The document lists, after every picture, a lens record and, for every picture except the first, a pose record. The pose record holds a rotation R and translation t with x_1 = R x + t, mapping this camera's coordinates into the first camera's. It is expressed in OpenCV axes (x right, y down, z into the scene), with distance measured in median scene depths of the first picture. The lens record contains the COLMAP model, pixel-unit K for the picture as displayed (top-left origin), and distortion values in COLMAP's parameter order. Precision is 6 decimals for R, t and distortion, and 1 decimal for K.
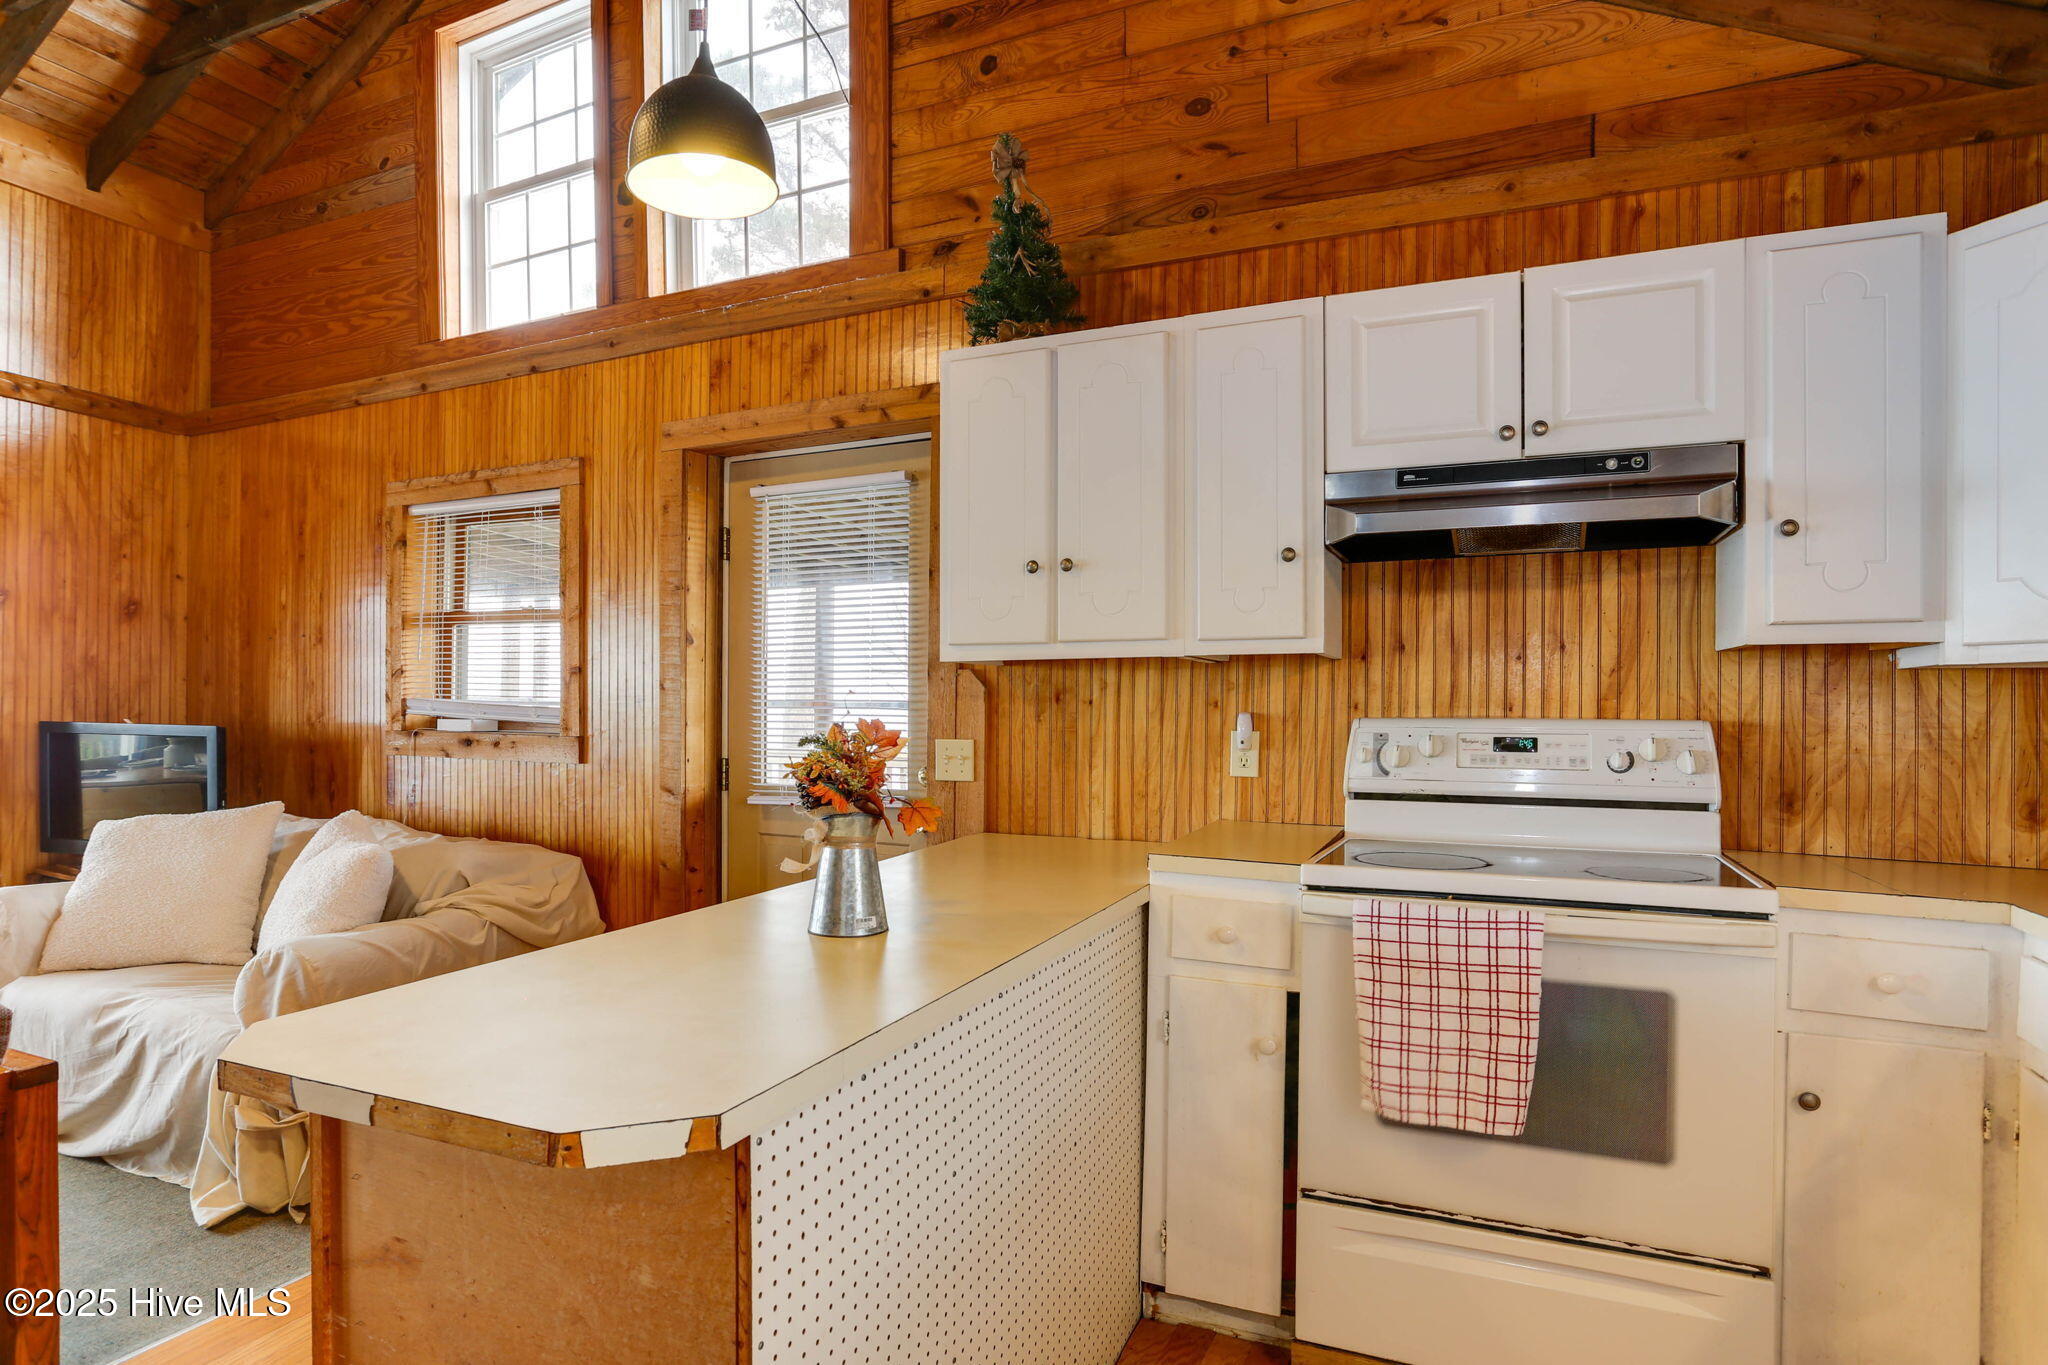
lens RADIAL K [[1118.1, 0, 985.3], [0, 1118.1, 706.4], [0, 0, 1]] dist [-0.049785, 0.029015]
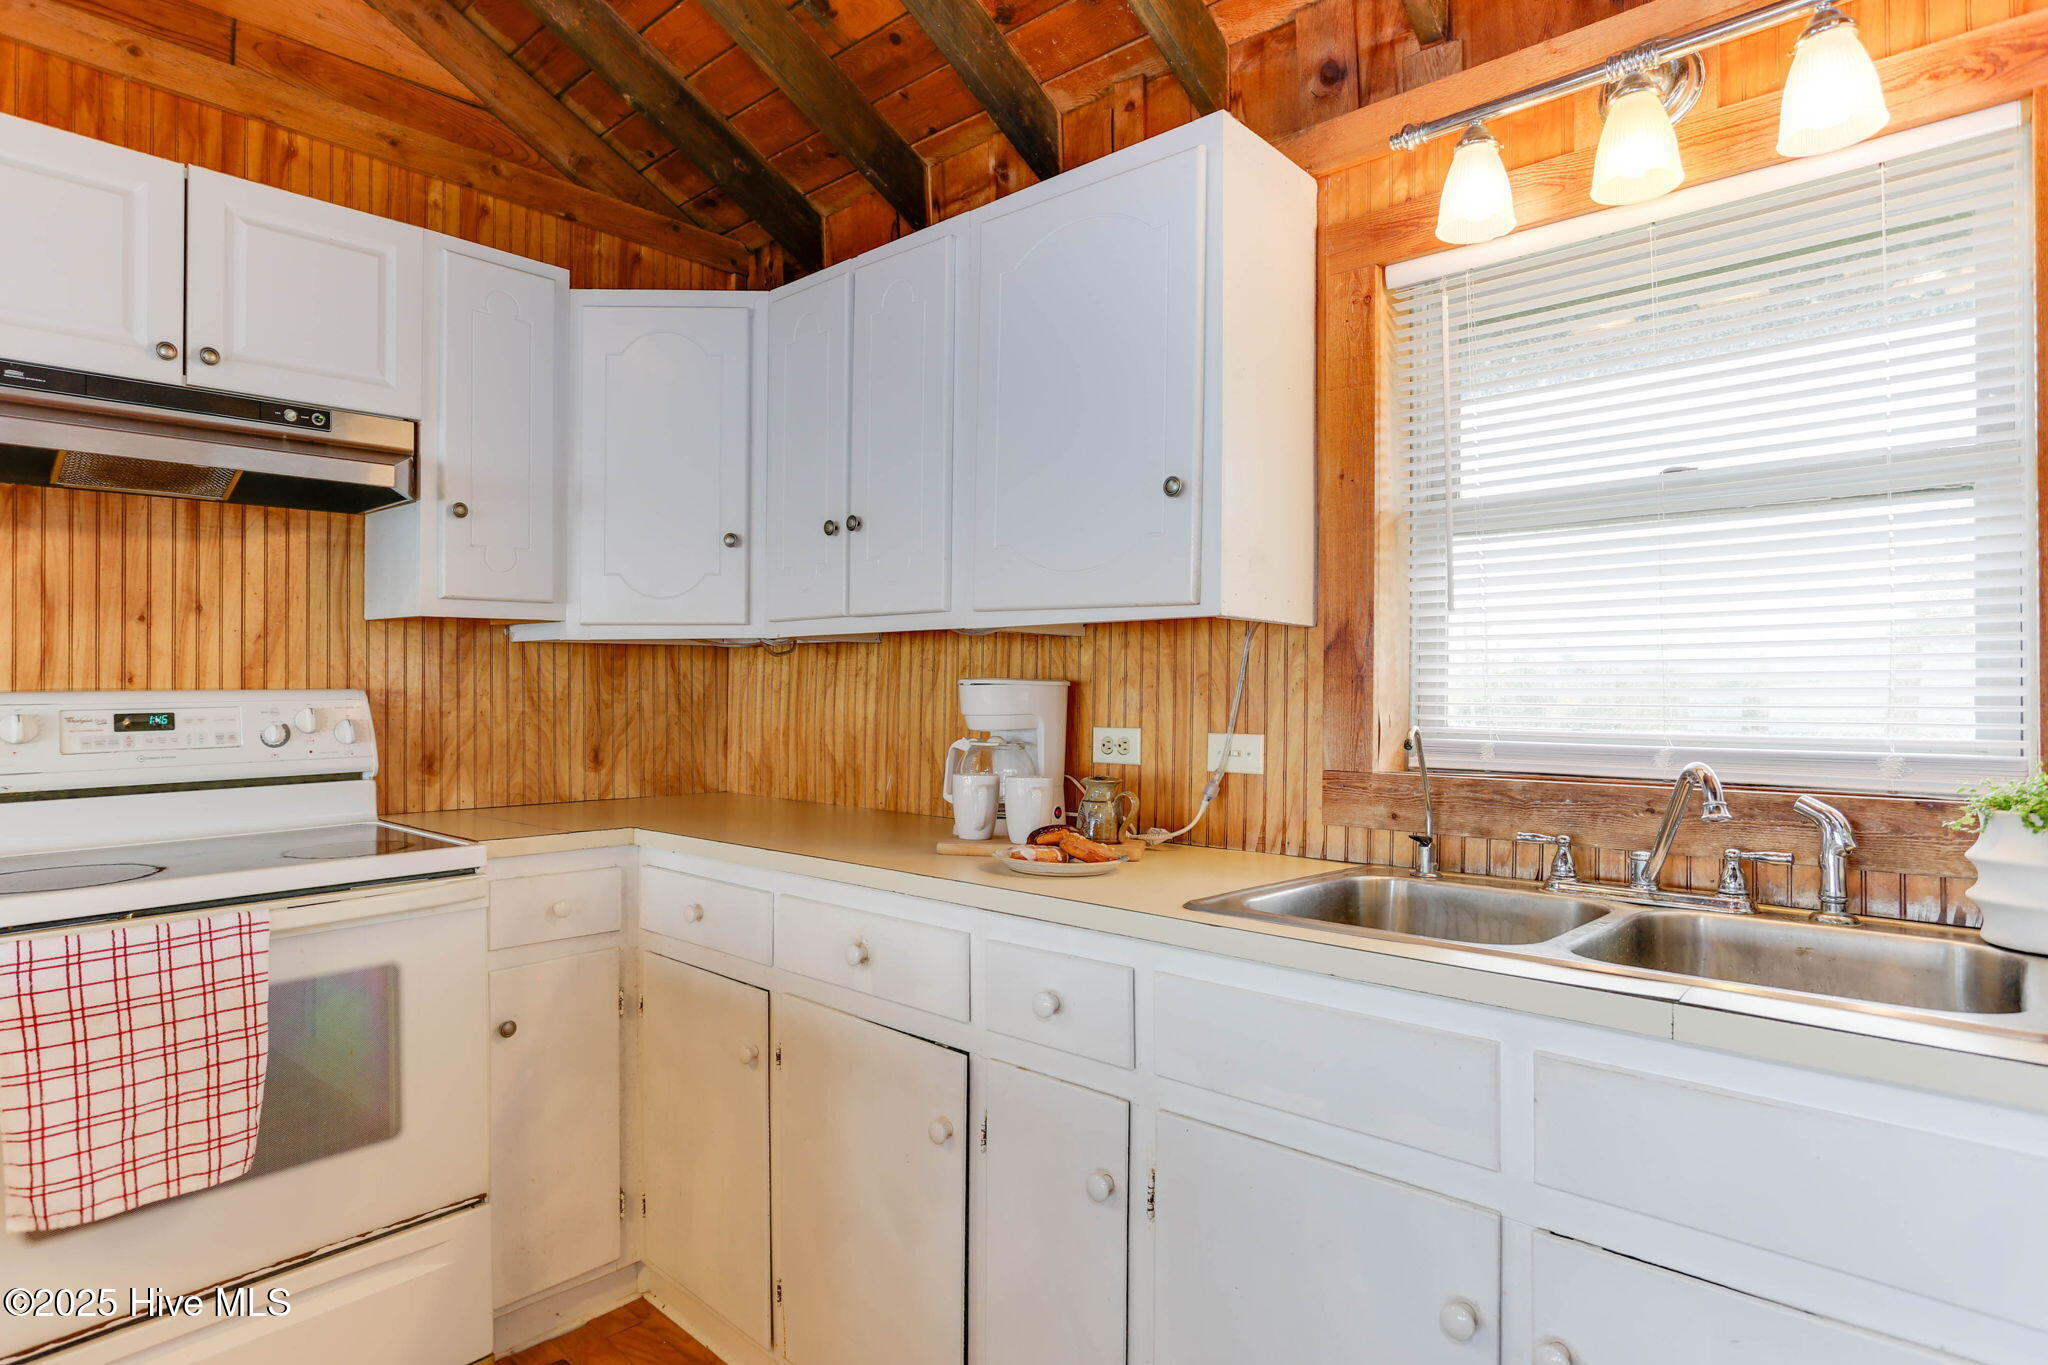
lens RADIAL K [[1117.9, 0, 1031.5], [0, 1117.9, 665.8], [0, 0, 1]] dist [-0.042135, 0.023935]
pose [[0.288514, 0.001193, 0.957475, -0.131866], [0.004432, 0.999987, -0.002582, -0.003097], [-0.957466, 0.004989, 0.288505, 0.126469]]
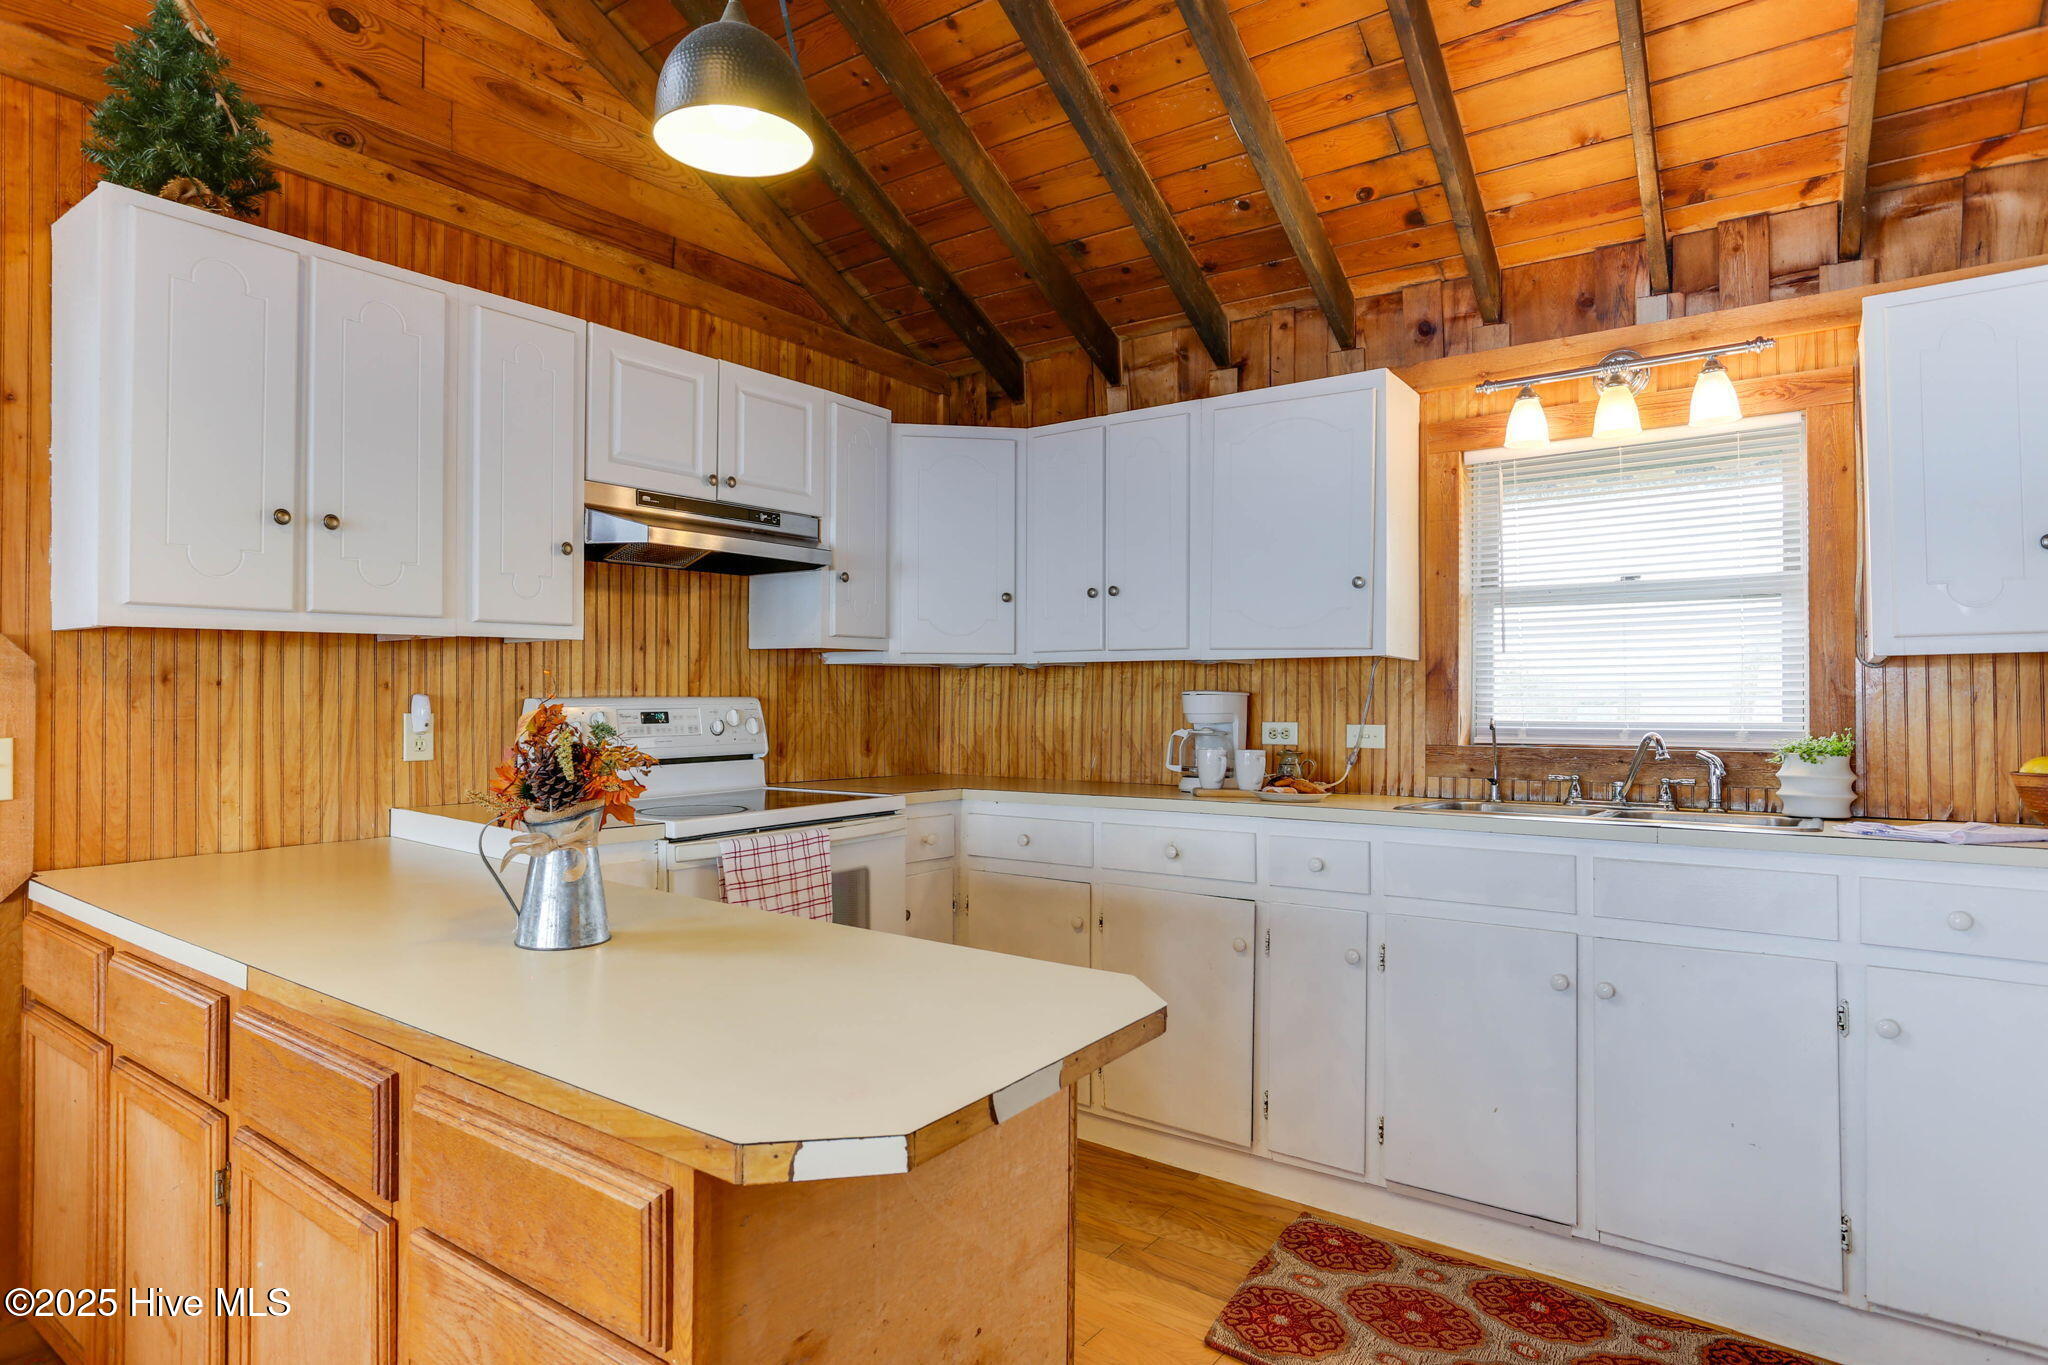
lens RADIAL K [[1102.7, 0, 1013.6], [0, 1102.7, 678.4], [0, 0, 1]] dist [-0.043312, 0.023456]
pose [[0.208591, 0.005328, 0.977988, -0.705552], [0.000340, 0.999985, -0.005520, -0.003518], [-0.978003, 0.001484, 0.208586, 0.363316]]
